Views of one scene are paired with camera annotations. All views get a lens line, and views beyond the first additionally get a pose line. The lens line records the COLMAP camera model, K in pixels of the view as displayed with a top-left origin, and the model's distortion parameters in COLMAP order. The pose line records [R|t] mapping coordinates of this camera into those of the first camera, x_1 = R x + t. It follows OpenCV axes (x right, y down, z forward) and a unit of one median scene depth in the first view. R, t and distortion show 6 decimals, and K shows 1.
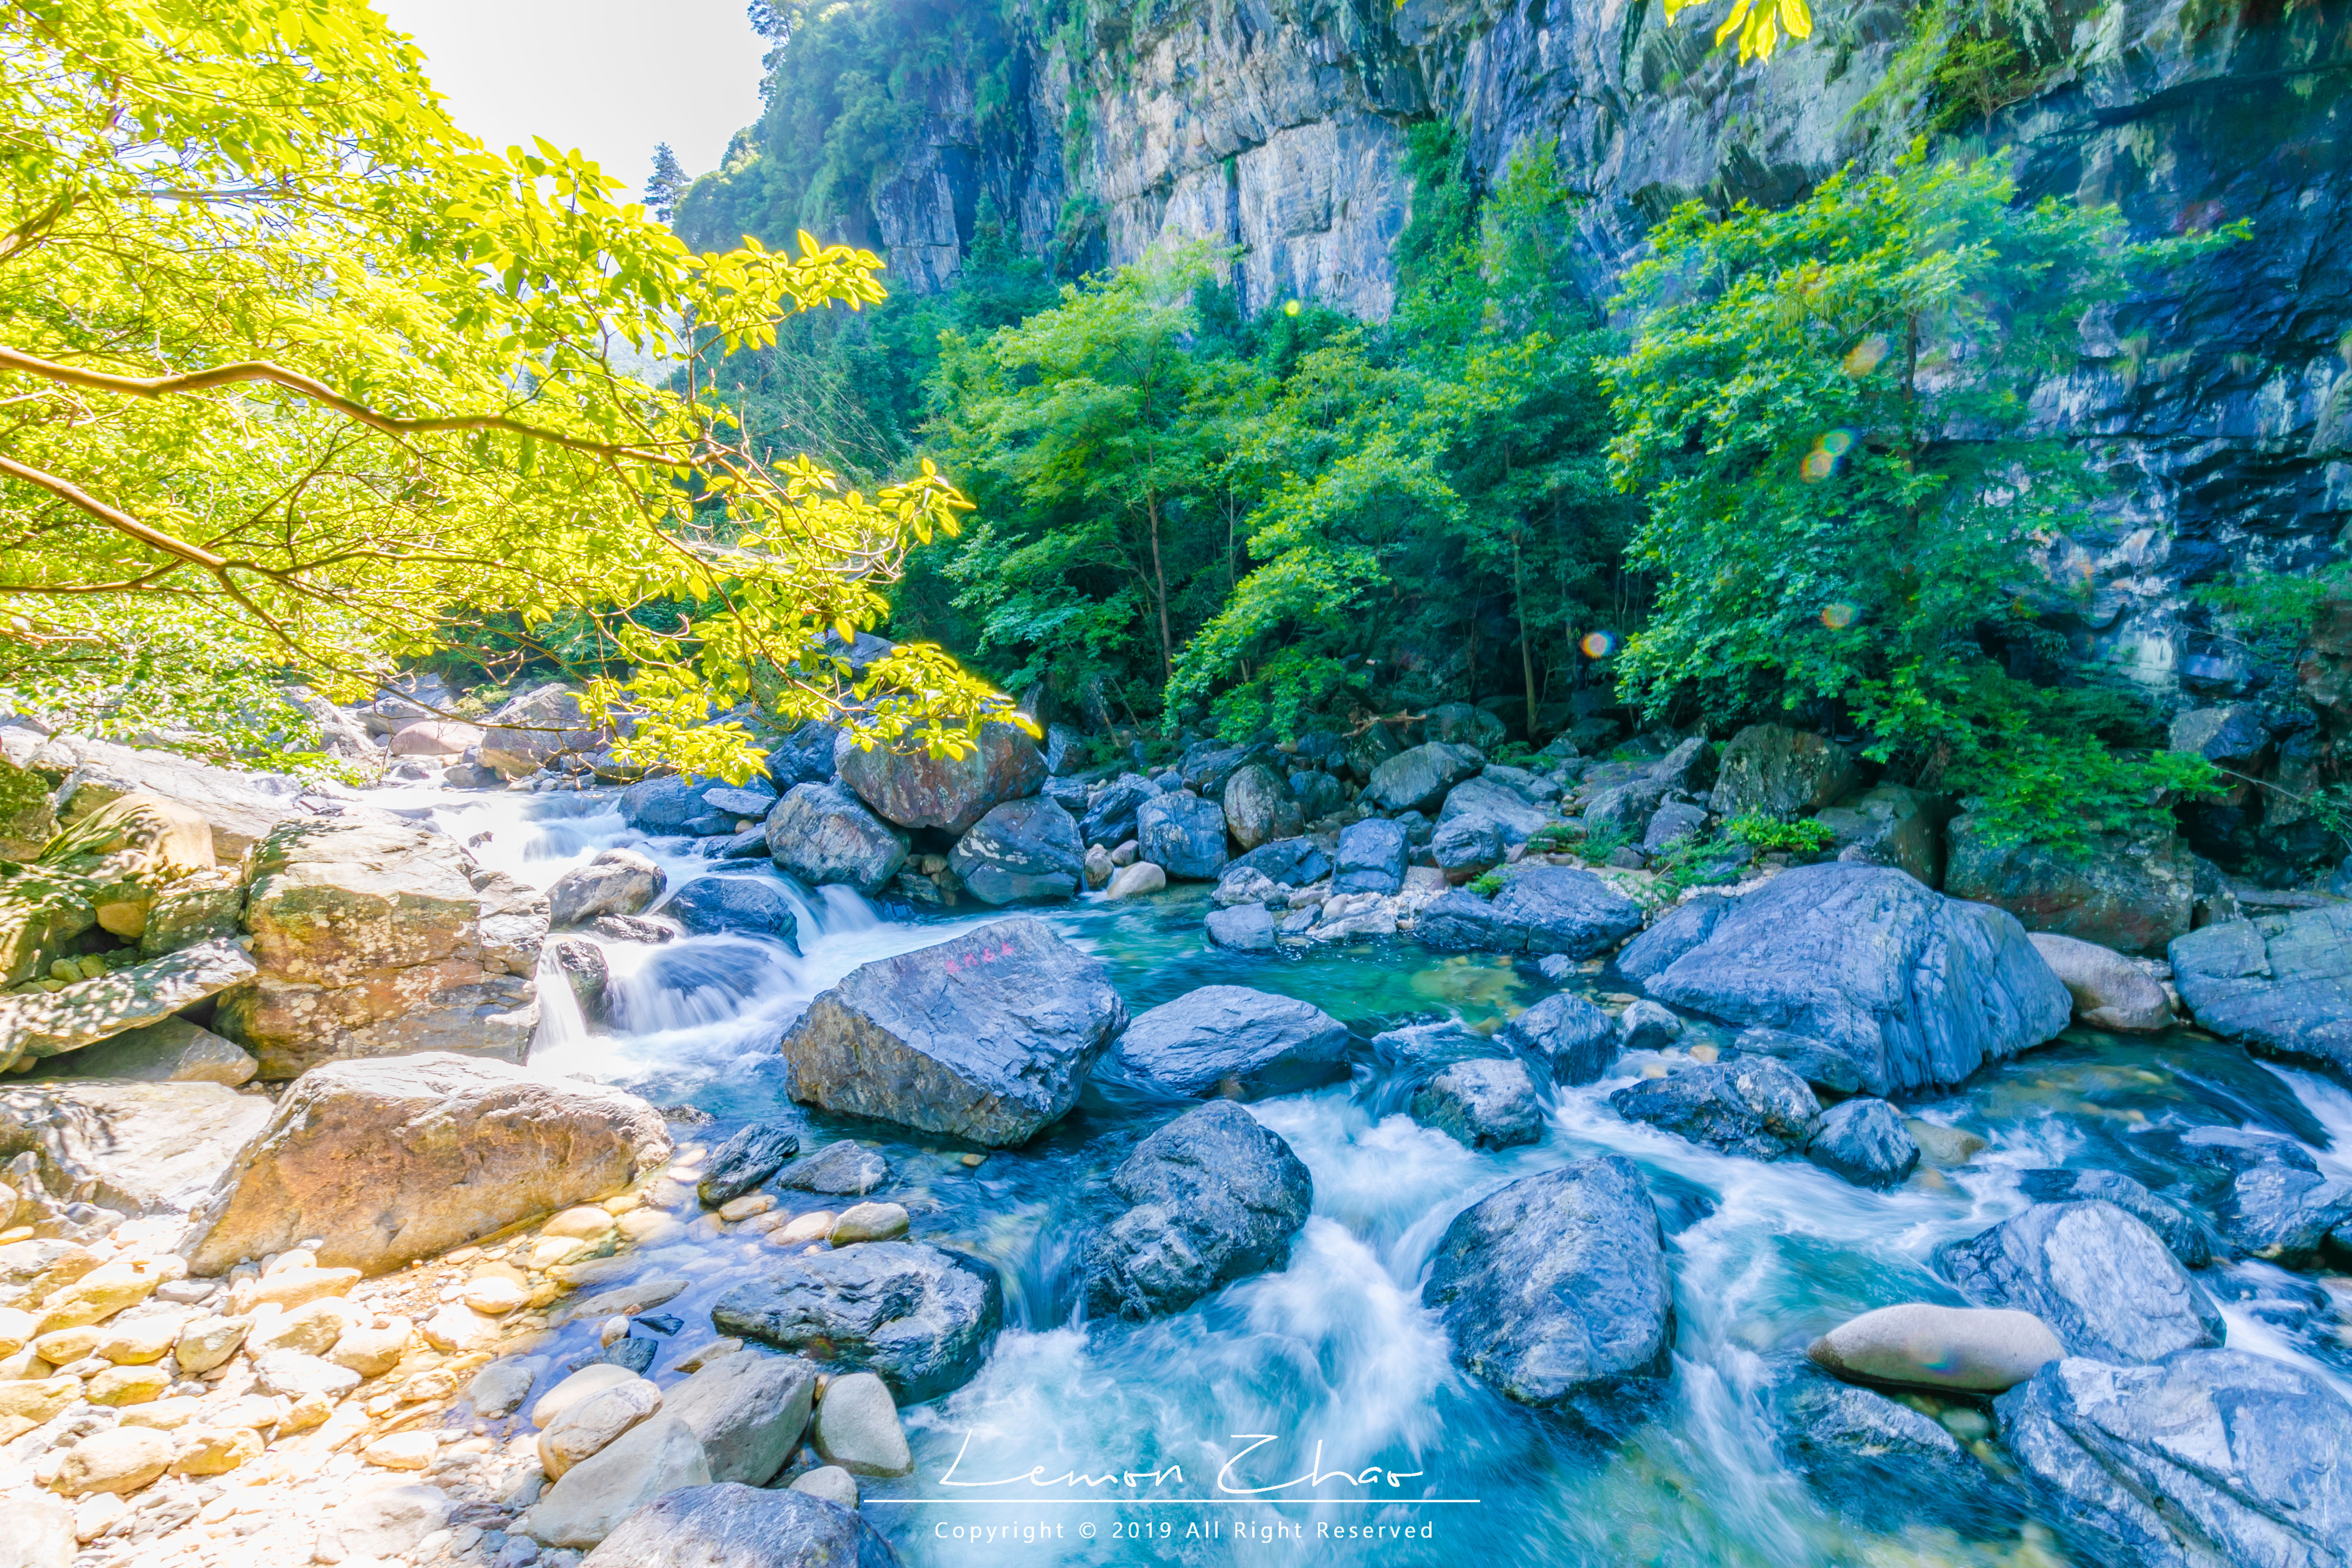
lens RADIAL K [[1006.2, 0, 1176.7], [0, 1006.2, 786.9], [0, 0, 1]] dist [0.003888, -0.000791]
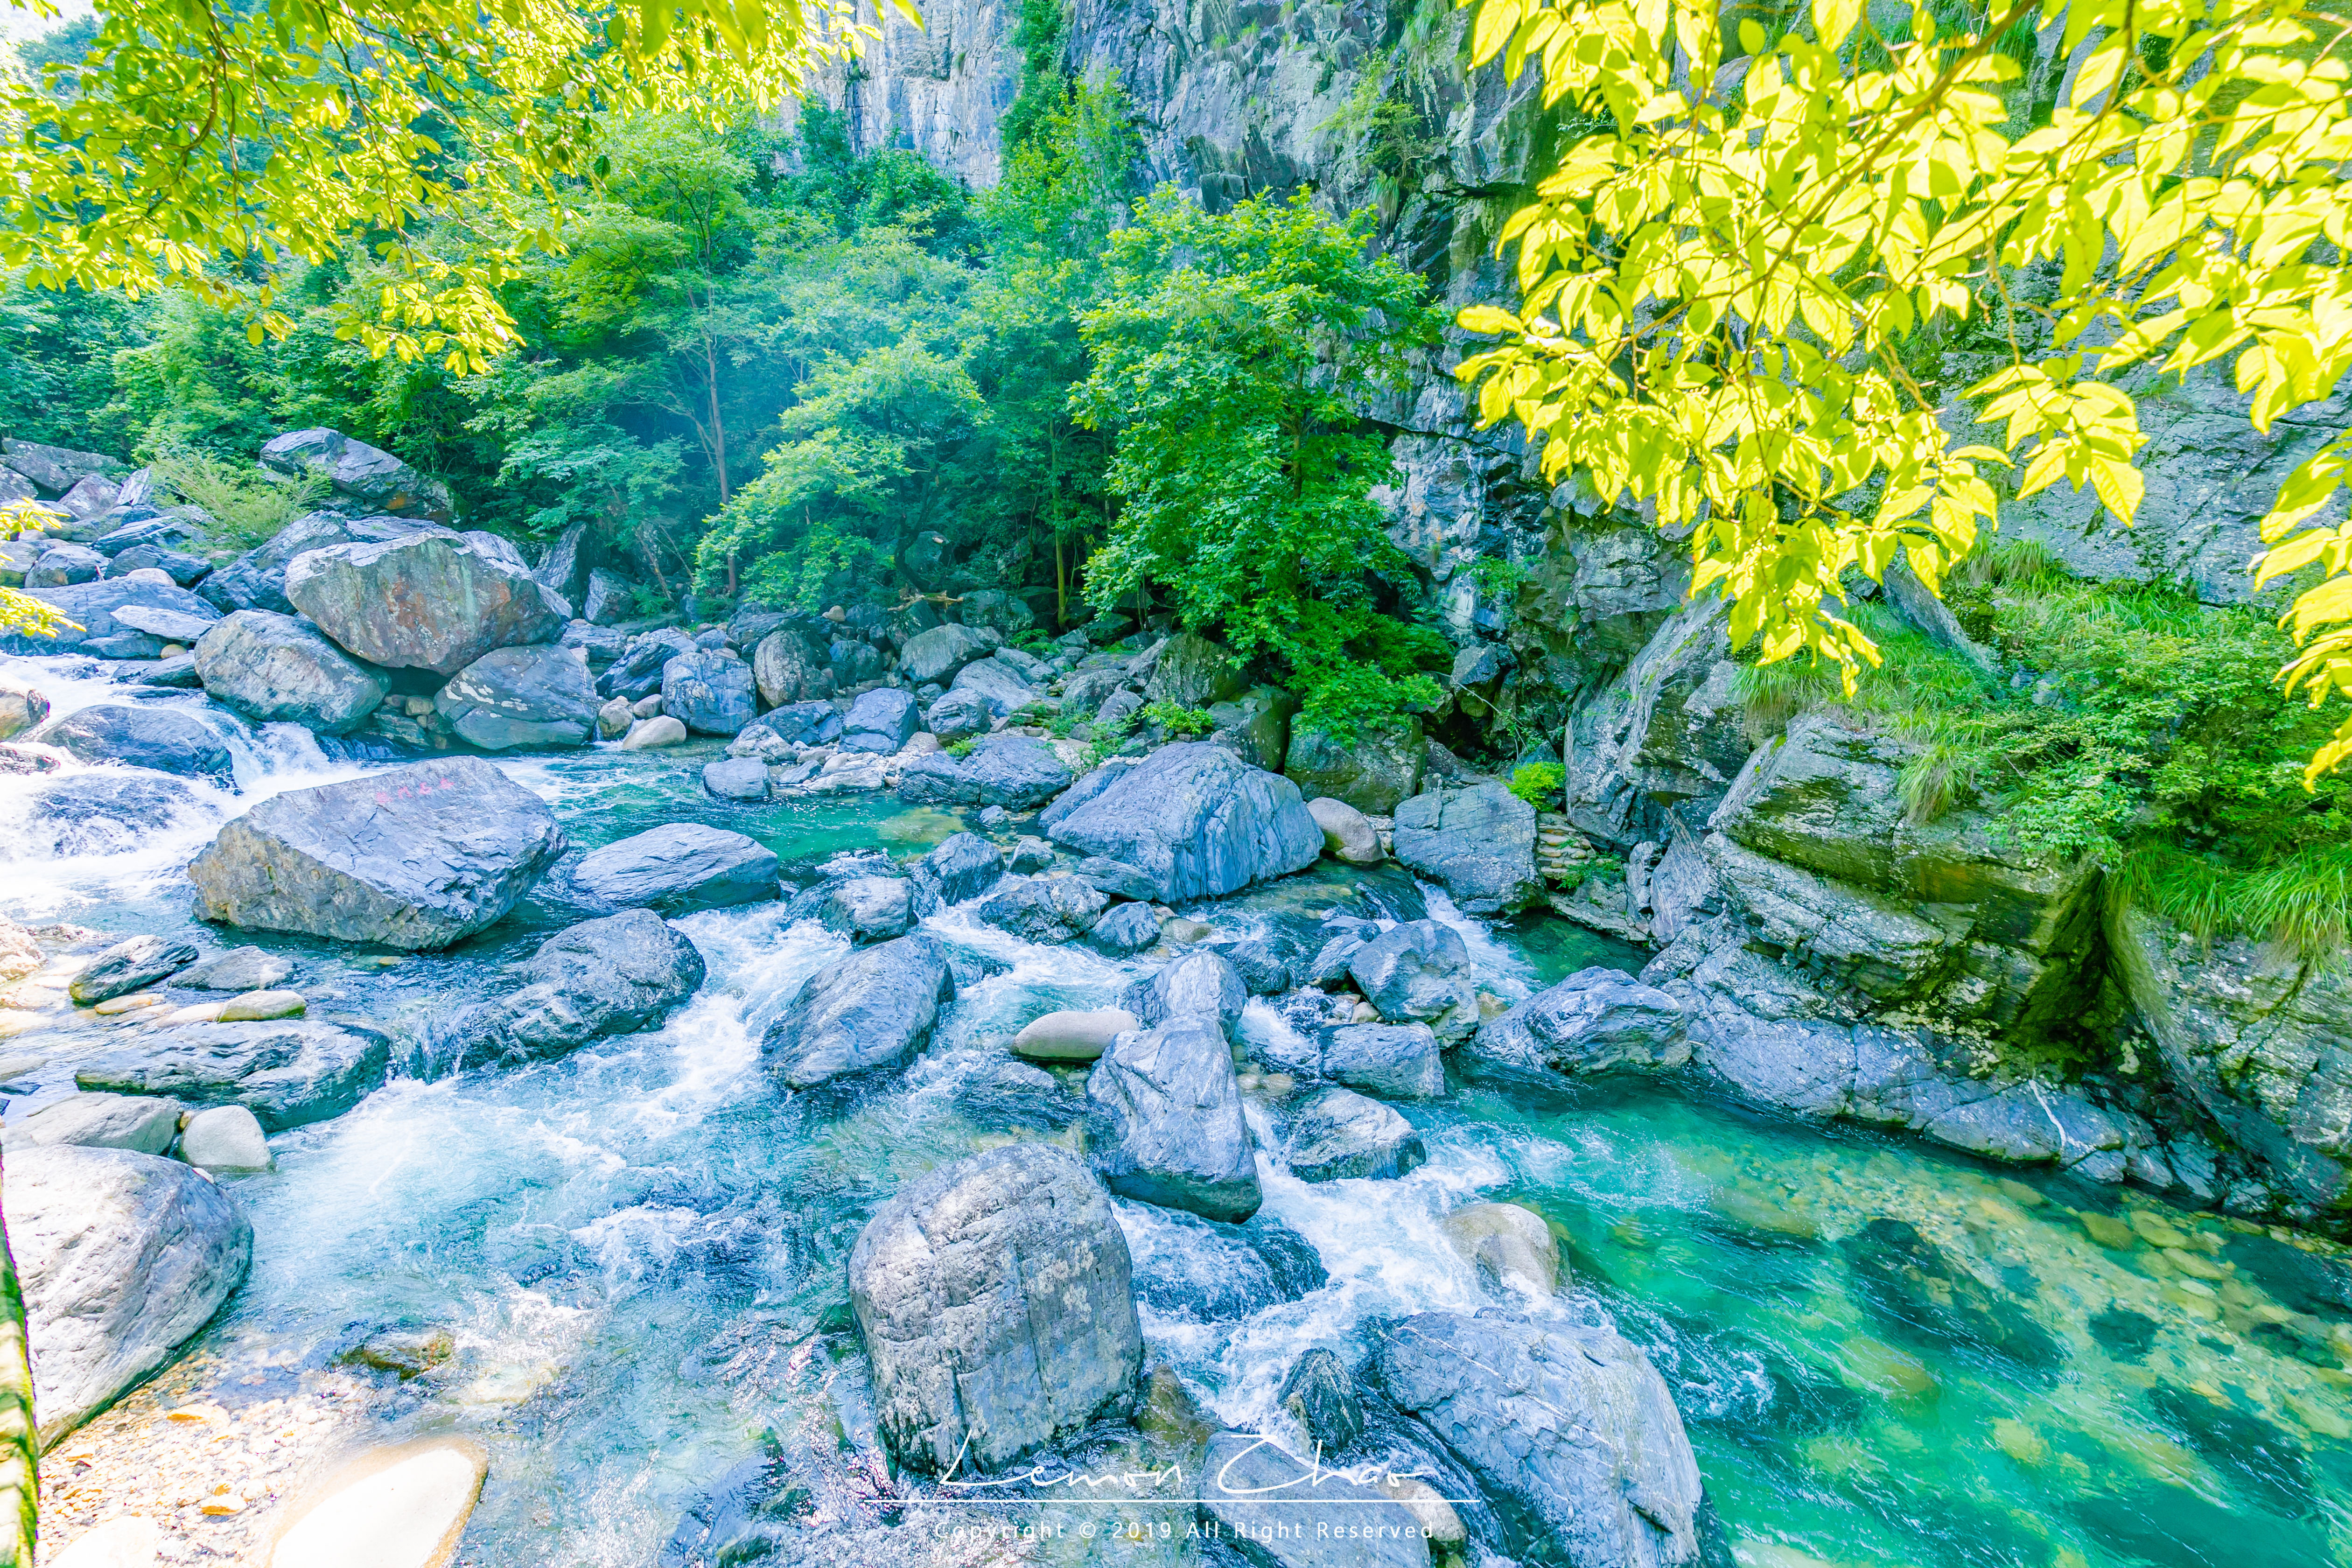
lens RADIAL K [[1006.2, 0, 1177.0], [0, 1006.2, 782.8], [0, 0, 1]] dist [0.003888, -0.000791]
pose [[0.939033, 0.031884, 0.342347, 0.138997], [-0.073914, 0.991131, 0.110436, -0.013686], [-0.335789, -0.129007, 0.933061, -0.200289]]
